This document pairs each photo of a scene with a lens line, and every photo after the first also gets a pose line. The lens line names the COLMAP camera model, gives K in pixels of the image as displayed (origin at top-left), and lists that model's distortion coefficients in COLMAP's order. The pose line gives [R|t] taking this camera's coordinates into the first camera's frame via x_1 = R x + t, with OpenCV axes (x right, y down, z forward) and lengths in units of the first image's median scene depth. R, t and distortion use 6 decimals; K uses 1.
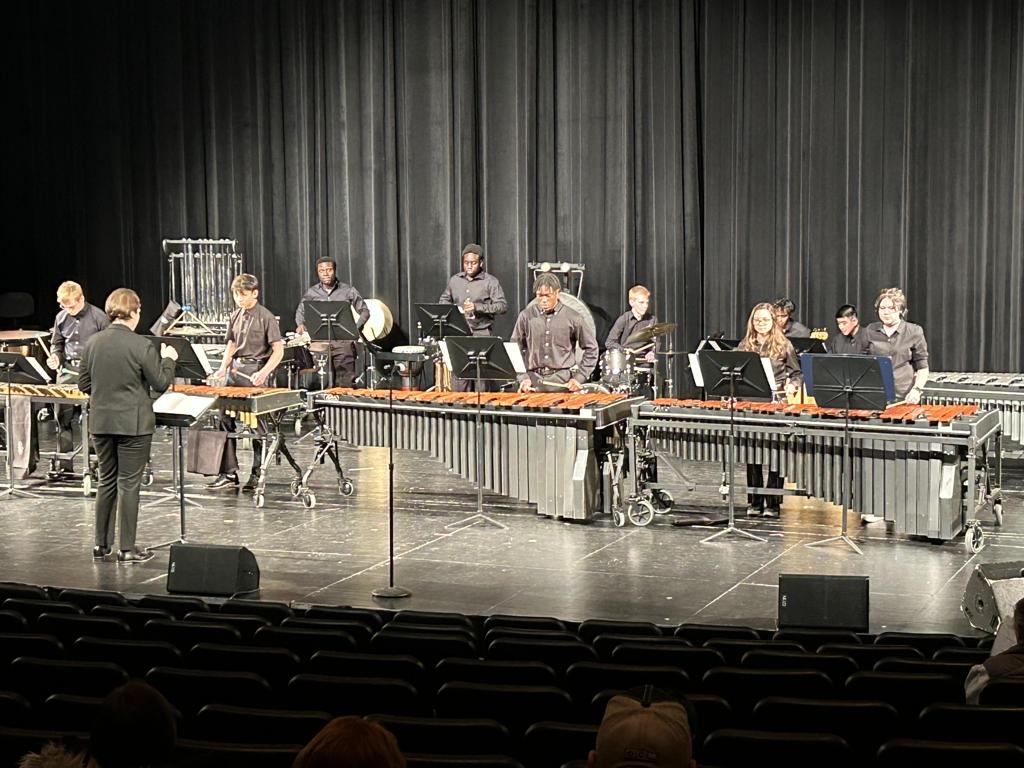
lens RADIAL K [[2135.7, 0, 512.0], [0, 2135.7, 384.0], [0, 0, 1]] dist [0.017236, 0.126543]
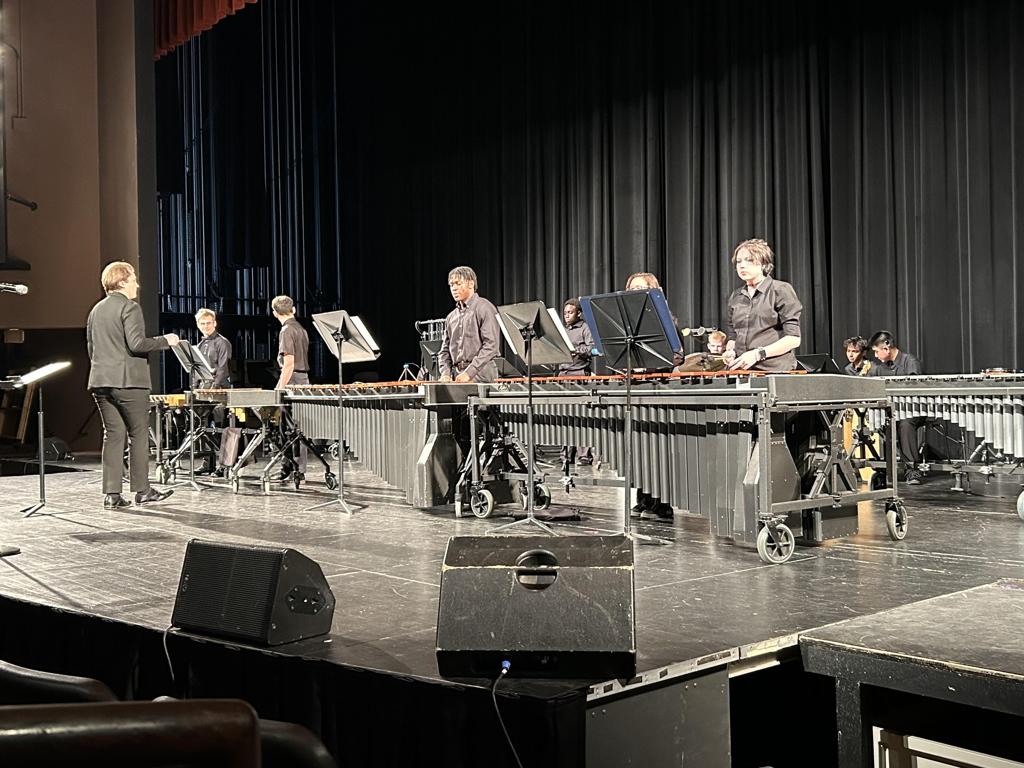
lens RADIAL K [[1107.7, 0, 512.0], [0, 1107.7, 384.0], [0, 0, 1]] dist [0.011396, 0.008454]
pose [[0.899255, -0.013481, -0.437216, 0.270550], [-0.034284, 0.994278, -0.101172, 0.055296], [0.436078, 0.105969, 0.893648, 0.562341]]
